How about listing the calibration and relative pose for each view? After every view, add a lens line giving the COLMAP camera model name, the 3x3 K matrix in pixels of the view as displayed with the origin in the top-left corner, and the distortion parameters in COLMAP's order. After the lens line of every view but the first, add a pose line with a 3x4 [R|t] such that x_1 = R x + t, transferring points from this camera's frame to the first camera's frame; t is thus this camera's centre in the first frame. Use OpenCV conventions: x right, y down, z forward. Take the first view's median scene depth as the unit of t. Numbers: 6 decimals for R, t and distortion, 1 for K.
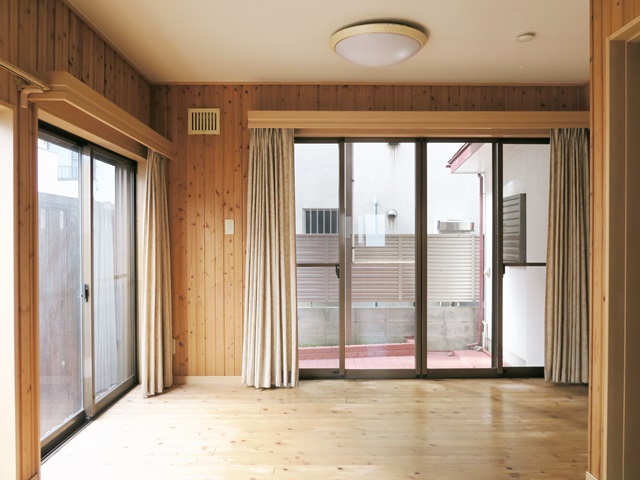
lens RADIAL K [[491.2, 0, 320.0], [0, 491.2, 240.0], [0, 0, 1]] dist [-0.011278, -0.005744]
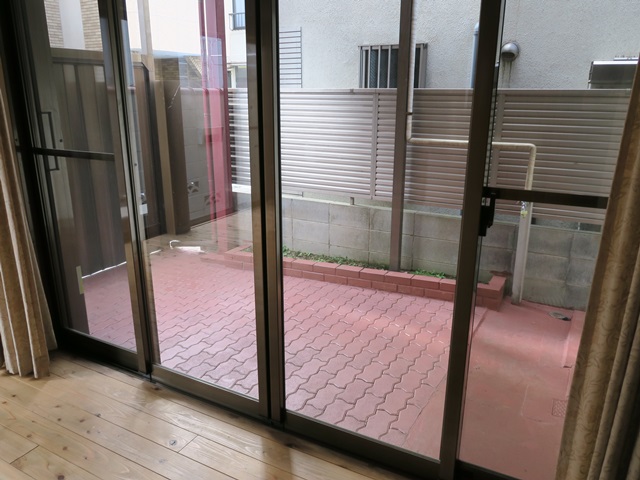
lens RADIAL K [[491.2, 0, 320.0], [0, 491.2, 240.0], [0, 0, 1]] dist [-0.011278, -0.005744]
pose [[0.882147, 0.135596, -0.451032, 0.253033], [-0.007408, 0.961535, 0.274581, 0.001473], [0.470916, -0.238879, 0.849220, 0.415573]]
